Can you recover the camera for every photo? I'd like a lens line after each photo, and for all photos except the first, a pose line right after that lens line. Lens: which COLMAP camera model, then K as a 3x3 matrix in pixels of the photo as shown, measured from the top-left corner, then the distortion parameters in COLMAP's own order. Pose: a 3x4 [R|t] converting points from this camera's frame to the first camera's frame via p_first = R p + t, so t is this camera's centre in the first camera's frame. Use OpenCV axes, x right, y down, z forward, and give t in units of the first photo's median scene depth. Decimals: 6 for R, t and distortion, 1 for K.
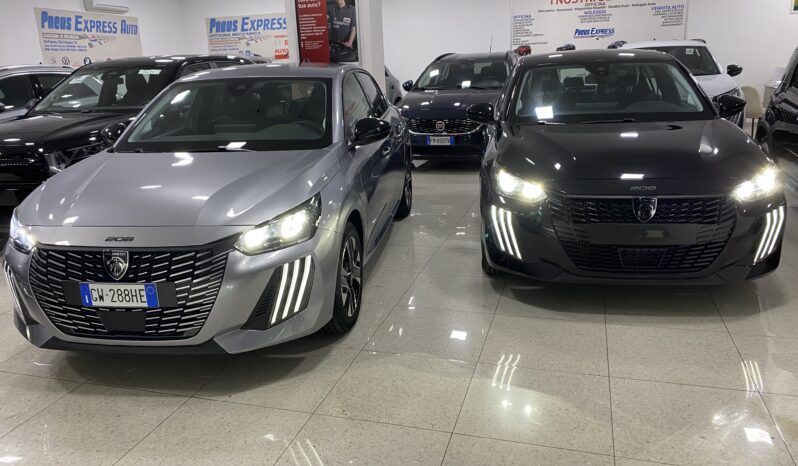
lens RADIAL K [[598.8, 0, 399.9], [0, 598.8, 229.7], [0, 0, 1]] dist [0.019111, -0.008948]
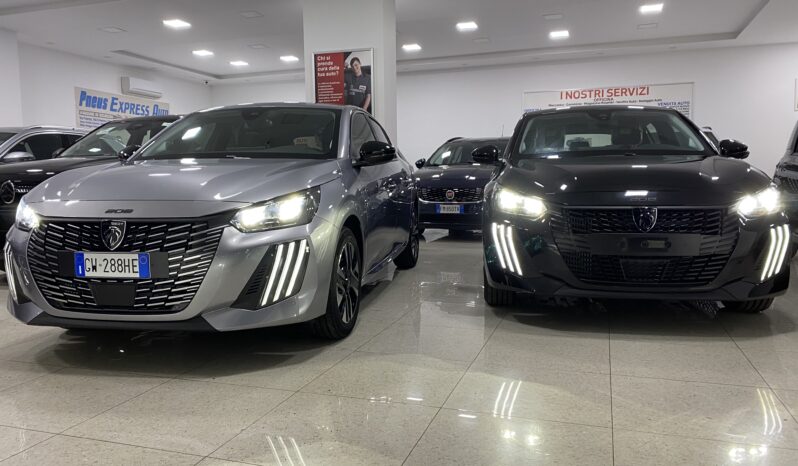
lens RADIAL K [[598.8, 0, 398.1], [0, 598.8, 234.6], [0, 0, 1]] dist [0.019111, -0.008948]
pose [[0.999069, 0.029866, -0.031122, 0.029321], [-0.034764, 0.984645, -0.171071, 0.166801], [0.025535, 0.171994, 0.984767, 0.014564]]
